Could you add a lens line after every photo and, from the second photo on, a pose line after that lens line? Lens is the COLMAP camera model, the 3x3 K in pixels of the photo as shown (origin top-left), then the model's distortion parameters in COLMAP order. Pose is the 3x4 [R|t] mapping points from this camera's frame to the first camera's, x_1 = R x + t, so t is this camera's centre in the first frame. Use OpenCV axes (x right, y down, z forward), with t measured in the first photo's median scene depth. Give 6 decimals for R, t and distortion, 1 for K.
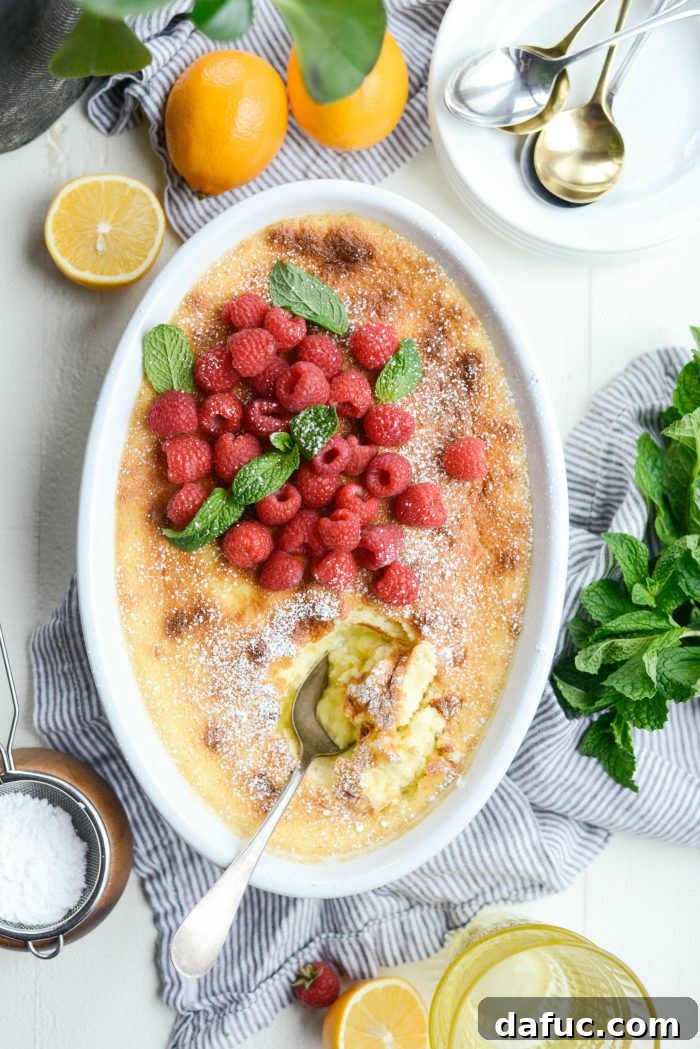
lens RADIAL K [[1660.9, 0, 358.9], [0, 1660.9, 513.6], [0, 0, 1]] dist [-0.148153, 0.000000]
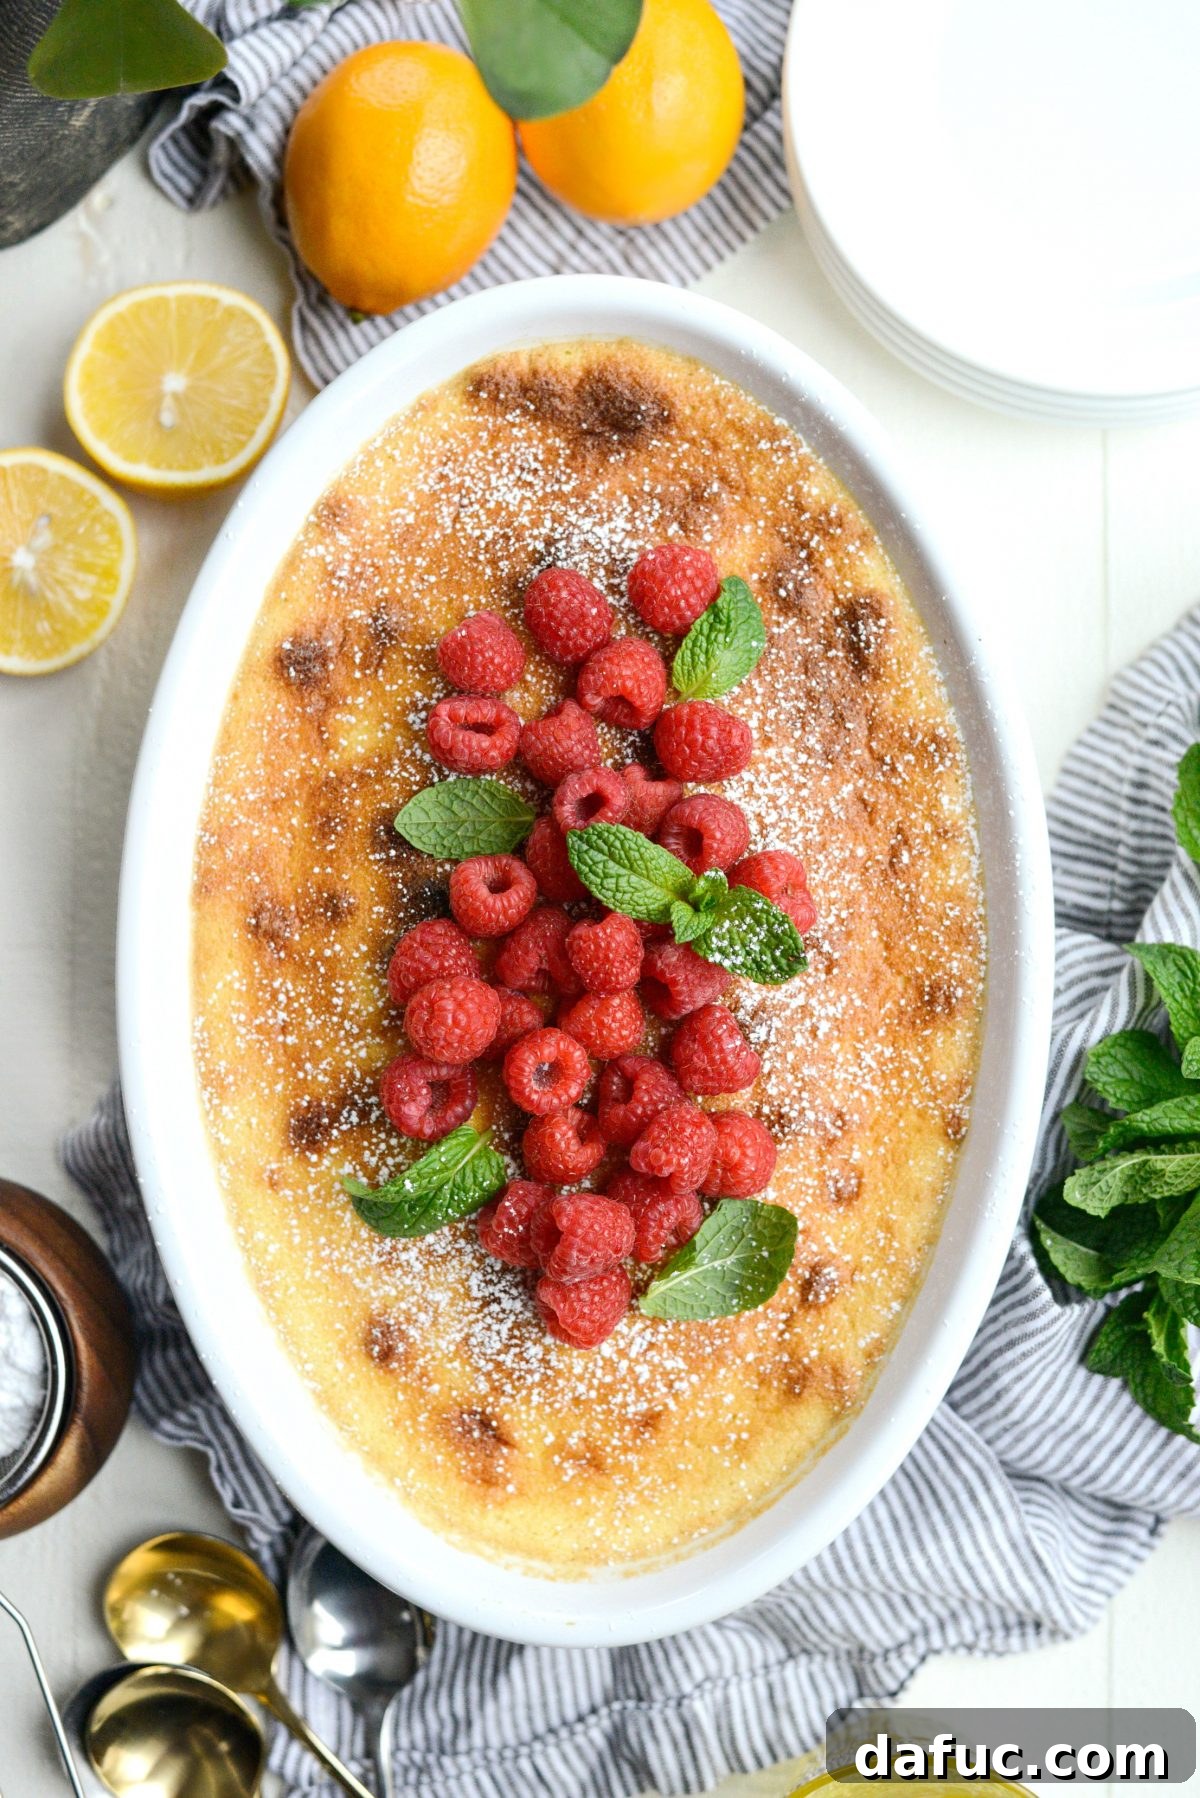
lens RADIAL K [[2846.8, 0, 582.0], [0, 2846.8, 899.5], [0, 0, 1]] dist [-0.148153, 0.000000]
pose [[0.995824, -0.015324, -0.089997, 0.058683], [0.015239, 0.999883, -0.001635, -0.002728], [0.090012, 0.000257, 0.995941, 0.106535]]
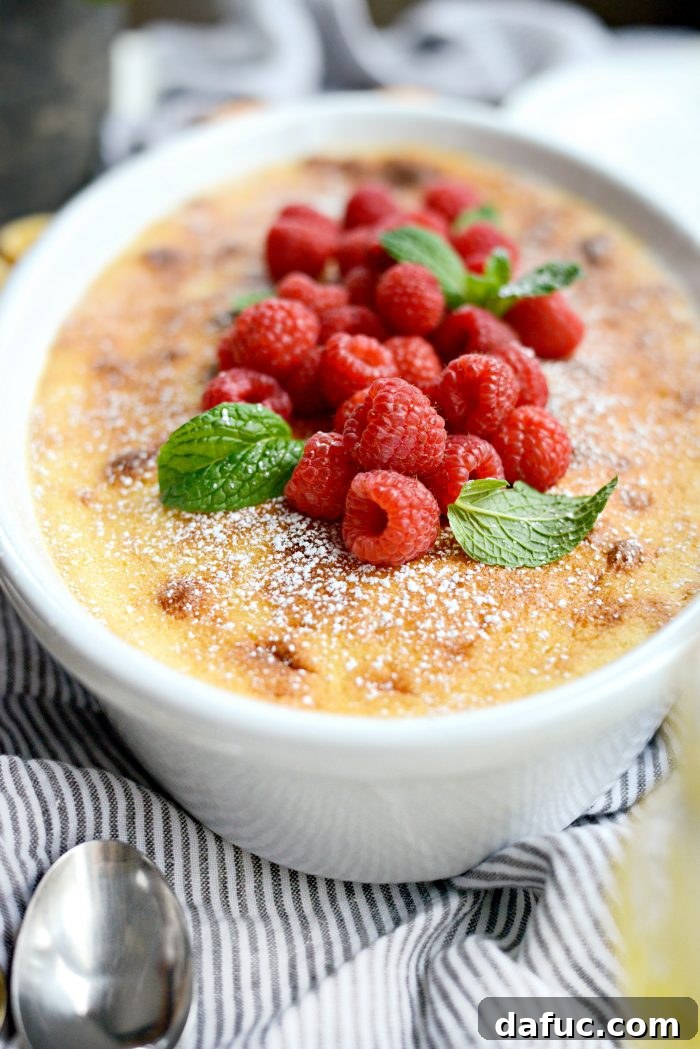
lens RADIAL K [[1660.9, 0, 353.6], [0, 1660.9, 527.8], [0, 0, 1]] dist [-0.148153, 0.000000]
pose [[0.999681, -0.024549, -0.005974, -0.030406], [0.010084, 0.604492, -0.796548, 0.523302], [0.023166, 0.796233, 0.604546, 0.677113]]
